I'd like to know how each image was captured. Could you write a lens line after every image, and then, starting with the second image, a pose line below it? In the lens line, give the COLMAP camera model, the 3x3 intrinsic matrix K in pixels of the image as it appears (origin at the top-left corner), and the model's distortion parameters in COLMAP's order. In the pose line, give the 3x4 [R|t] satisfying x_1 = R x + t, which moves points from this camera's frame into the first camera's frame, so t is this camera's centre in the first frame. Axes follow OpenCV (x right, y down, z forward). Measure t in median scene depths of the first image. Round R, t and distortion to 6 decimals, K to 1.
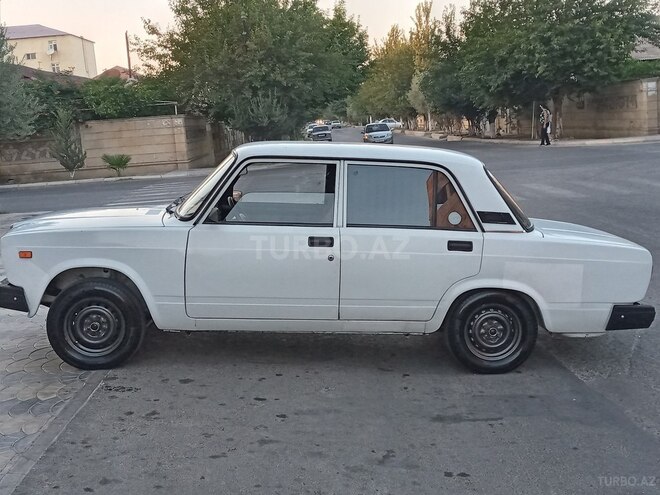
lens RADIAL K [[852.9, 0, 330.0], [0, 852.9, 247.5], [0, 0, 1]] dist [0.211333, -0.765160]
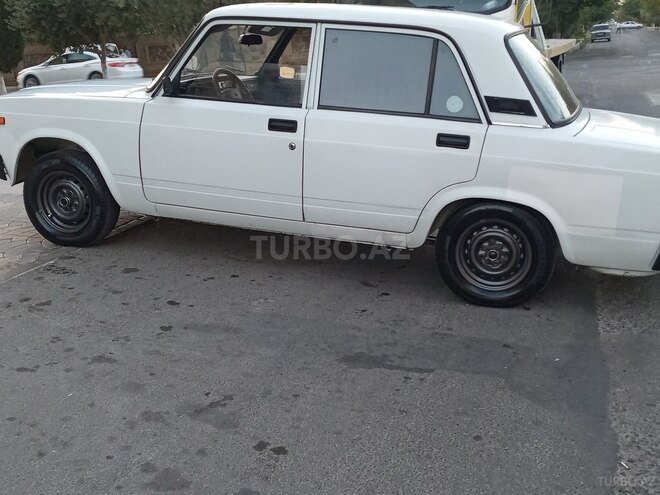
lens RADIAL K [[743.0, 0, 330.0], [0, 743.0, 247.5], [0, 0, 1]] dist [0.162276, -0.485528]
pose [[0.935978, 0.110799, -0.334170, 0.280518], [-0.060871, 0.985821, 0.156372, -0.005814], [0.346758, -0.126020, 0.929450, 0.322967]]
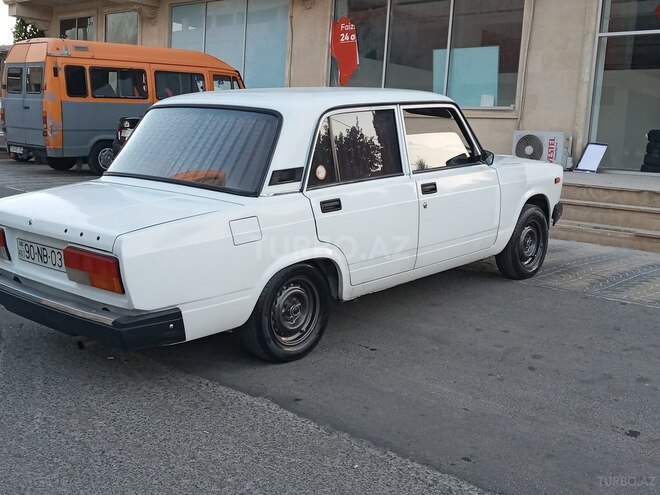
lens RADIAL K [[763.4, 0, 330.0], [0, 763.4, 247.5], [0, 0, 1]] dist [0.176008, -0.545765]
pose [[-0.705571, 0.120582, -0.698305, 0.672454], [-0.115800, 0.952551, 0.281490, -0.215935], [0.699114, 0.279475, -0.658129, 1.787998]]
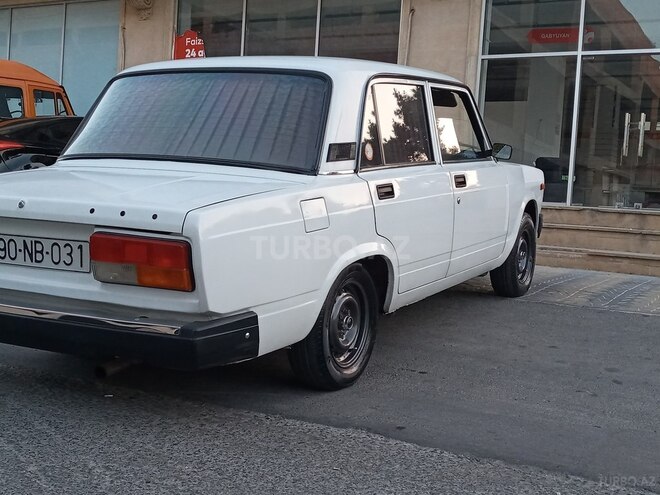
lens RADIAL K [[852.9, 0, 330.0], [0, 852.9, 247.5], [0, 0, 1]] dist [0.211333, -0.765160]
pose [[-0.511627, 0.079046, -0.855564, 0.750930], [-0.152318, 0.971643, 0.180857, -0.116438], [0.845599, 0.222849, -0.485079, 1.584428]]
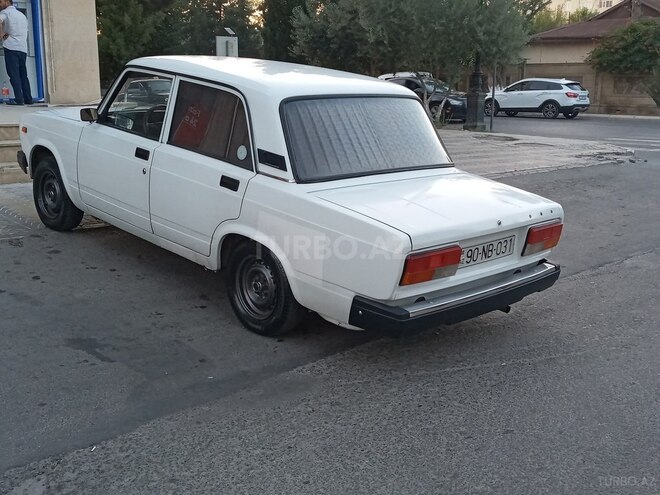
lens RADIAL K [[763.4, 0, 330.0], [0, 763.4, 247.5], [0, 0, 1]] dist [0.176008, -0.545765]
pose [[0.667288, 0.234798, -0.706821, 0.797353], [-0.166187, 0.972021, 0.166002, -0.086093], [0.726022, 0.006694, 0.687639, 0.519680]]
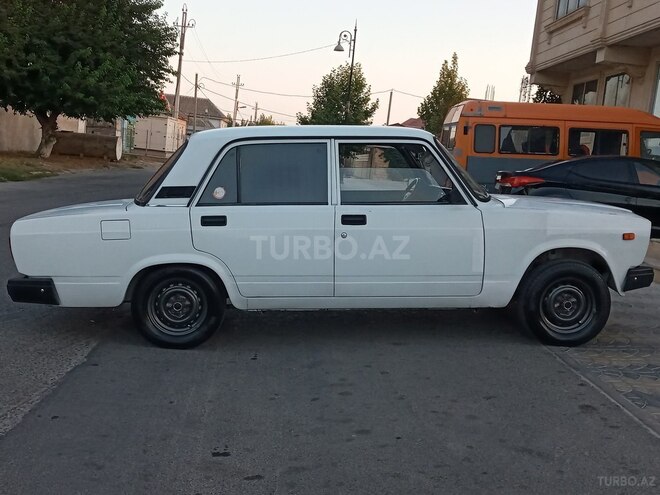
lens RADIAL K [[763.4, 0, 330.0], [0, 763.4, 247.5], [0, 0, 1]] dist [0.176008, -0.545765]
pose [[-0.999317, -0.028451, -0.023565, 0.027525], [-0.033597, 0.965160, 0.259494, -0.245384], [0.015361, 0.260108, -0.965457, 2.135584]]
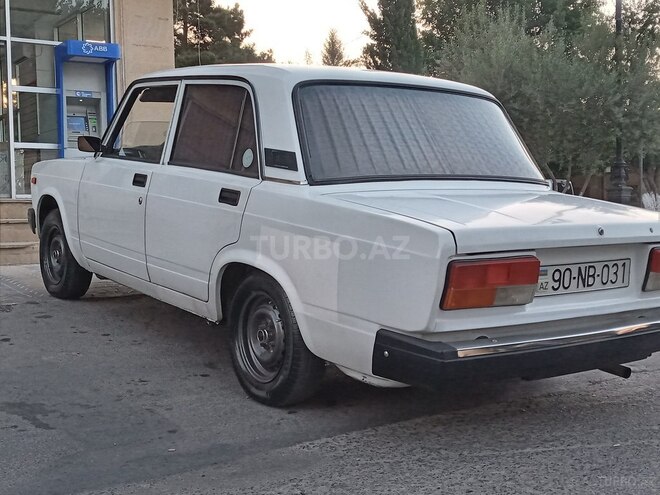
lens RADIAL K [[852.9, 0, 330.0], [0, 852.9, 247.5], [0, 0, 1]] dist [0.211333, -0.765160]
pose [[0.548835, 0.103924, -0.829446, 0.749004], [-0.149205, 0.988487, 0.025123, 0.008921], [0.822507, 0.109969, 0.558022, 0.687672]]
